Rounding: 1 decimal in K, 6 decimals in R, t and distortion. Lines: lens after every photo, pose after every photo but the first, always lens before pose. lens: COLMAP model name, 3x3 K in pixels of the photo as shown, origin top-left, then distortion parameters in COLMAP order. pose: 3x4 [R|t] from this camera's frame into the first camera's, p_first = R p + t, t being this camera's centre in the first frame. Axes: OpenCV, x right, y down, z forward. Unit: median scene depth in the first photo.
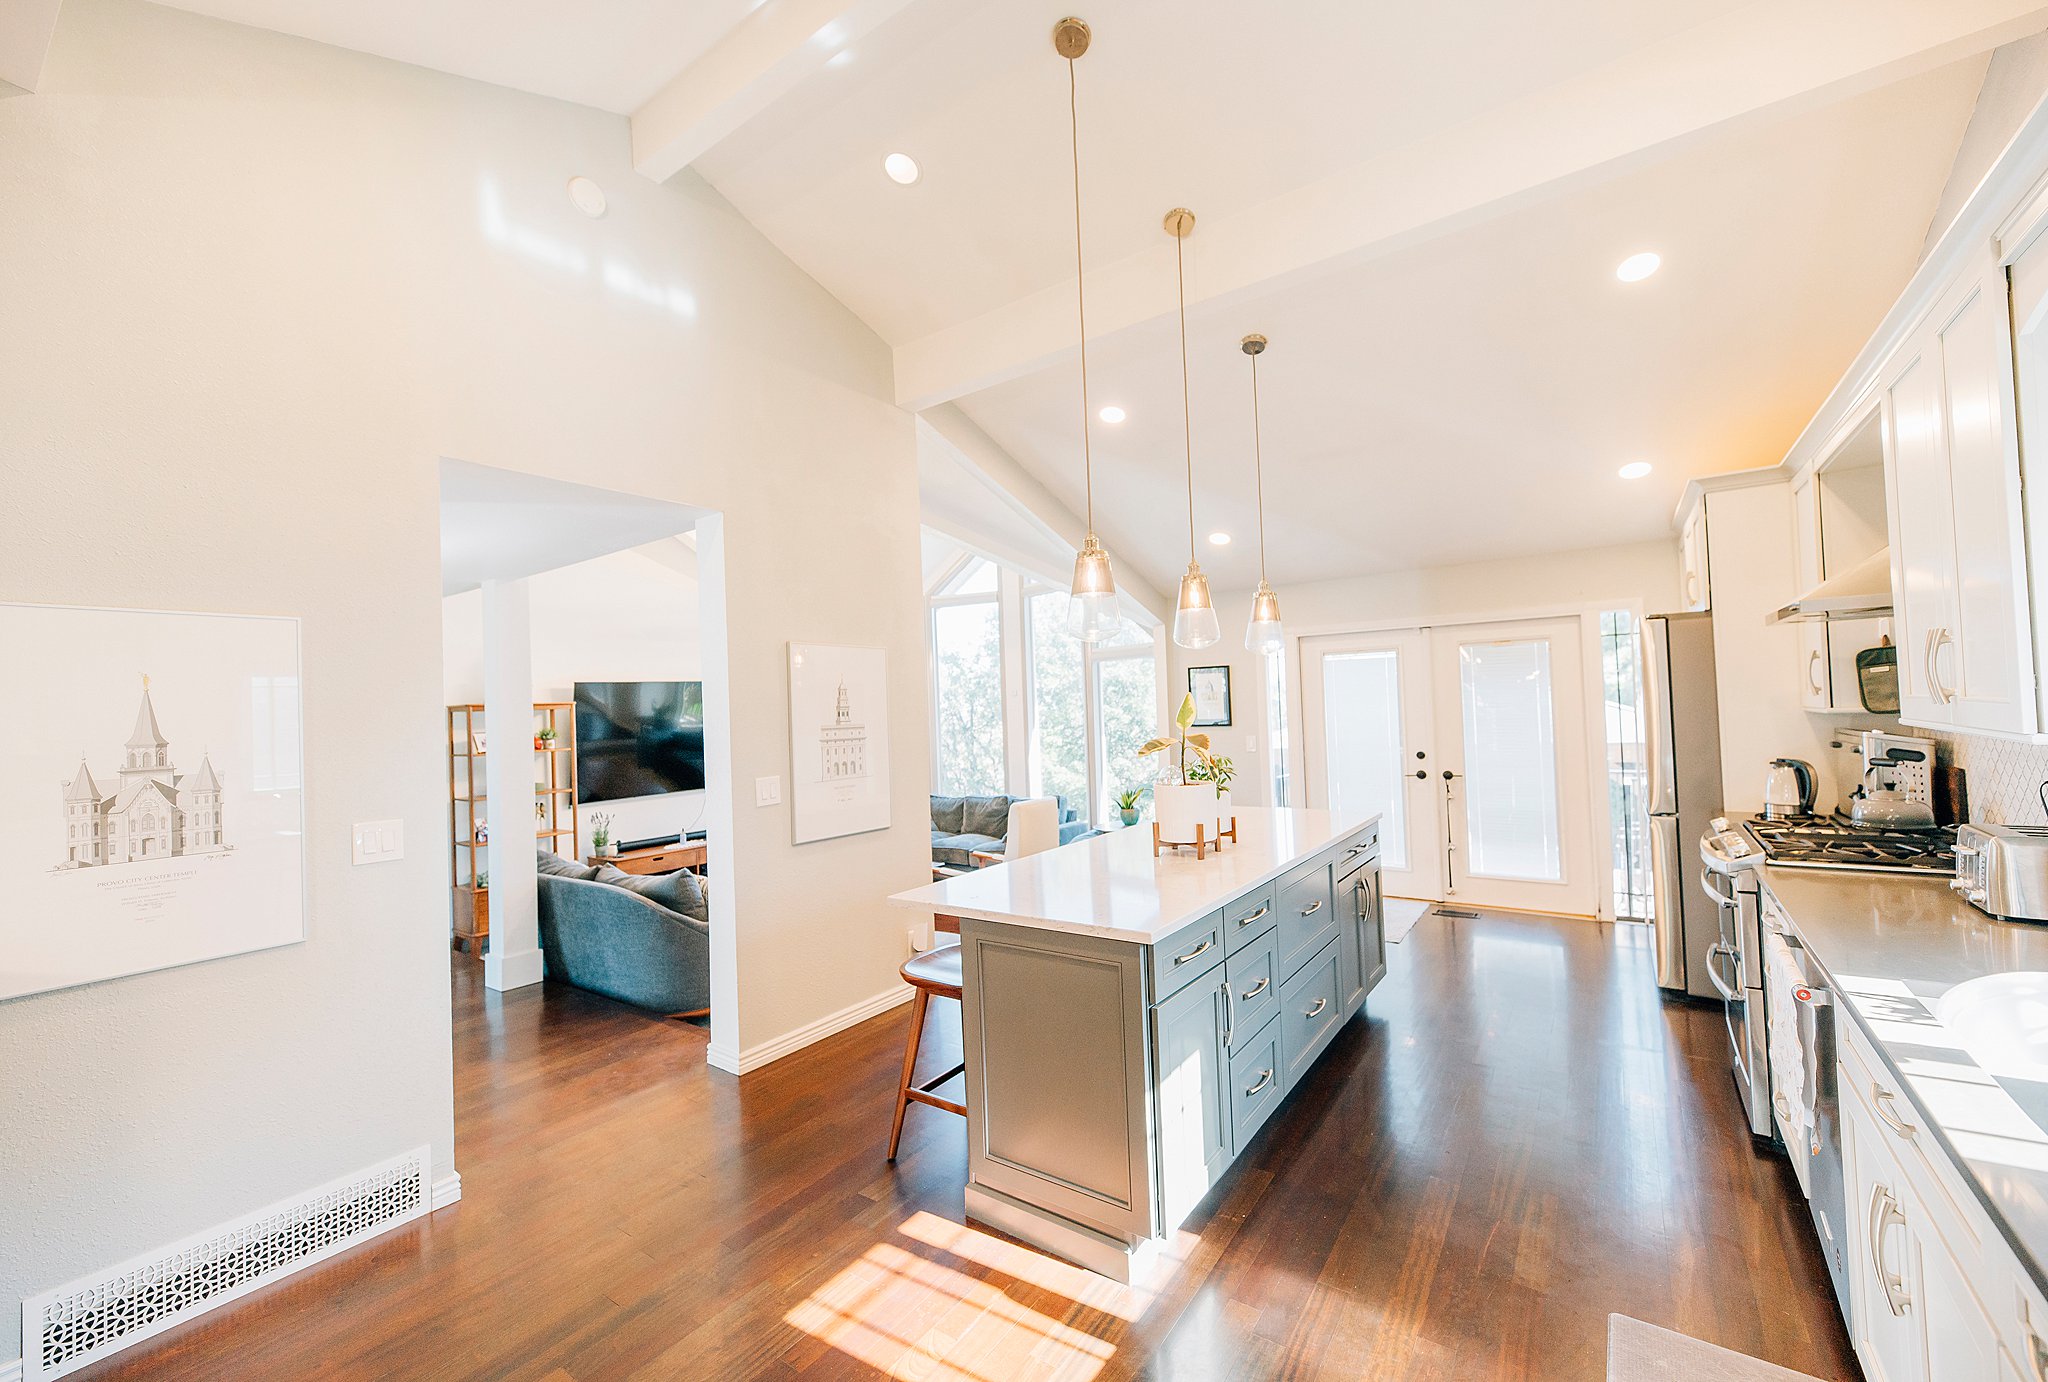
lens RADIAL K [[827.8, 0, 1024.0], [0, 827.8, 691.0], [0, 0, 1]] dist [0.002598, 0.000240]
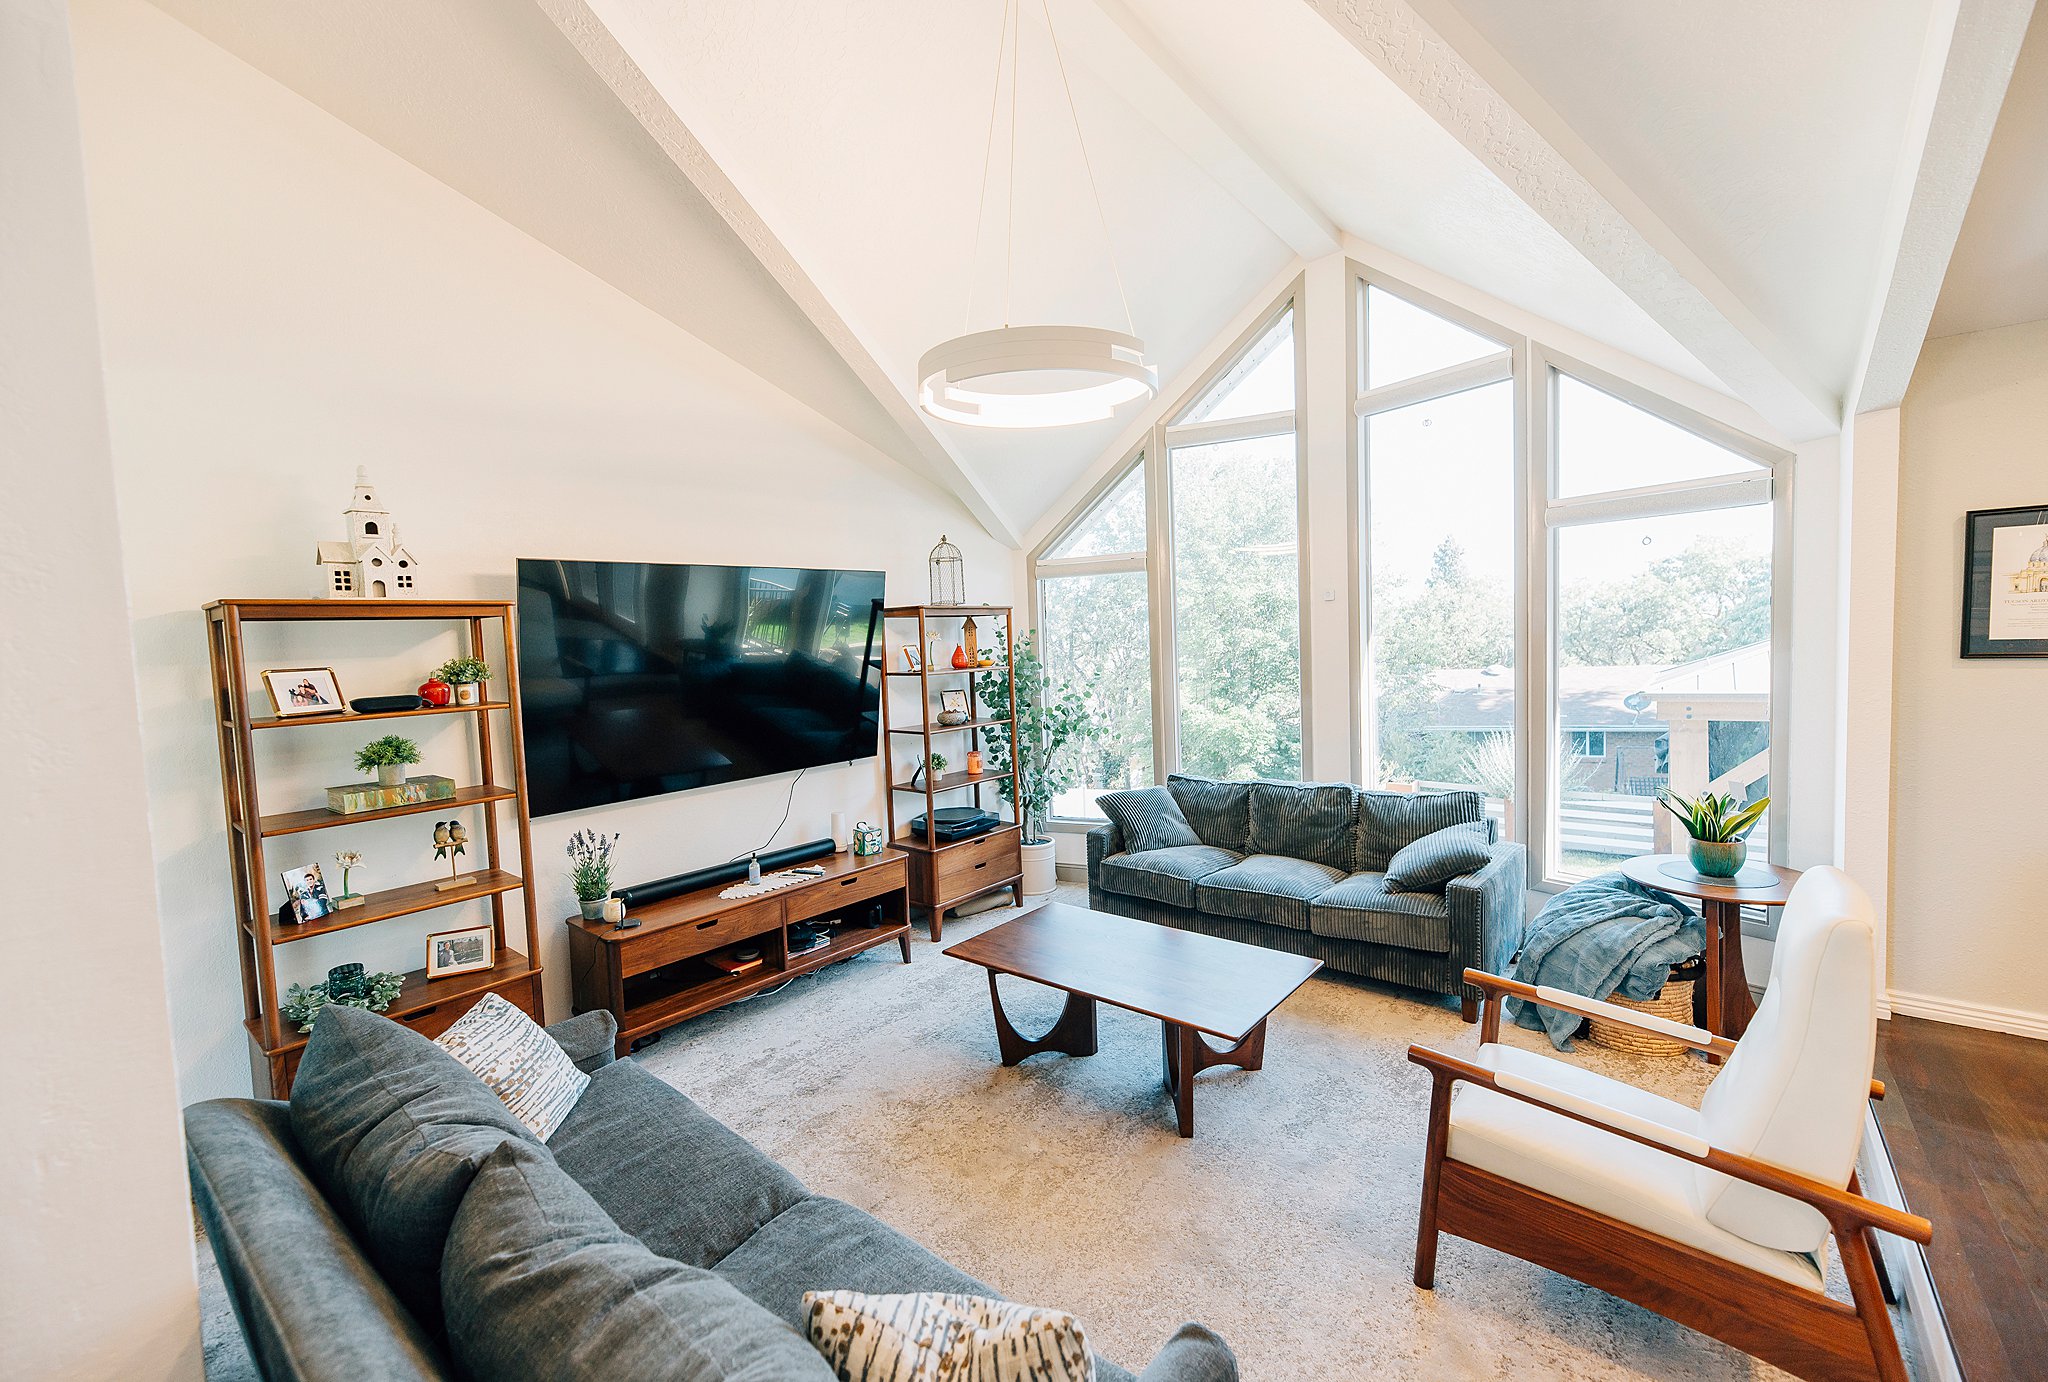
lens RADIAL K [[830.1, 0, 1024.0], [0, 830.1, 691.0], [0, 0, 1]] dist [-0.003008, -0.000016]
pose [[0.997624, 0.004482, -0.068753, -0.355191], [0.001460, 0.996282, 0.086138, 0.036003], [0.068884, -0.086033, 0.993908, 0.862023]]
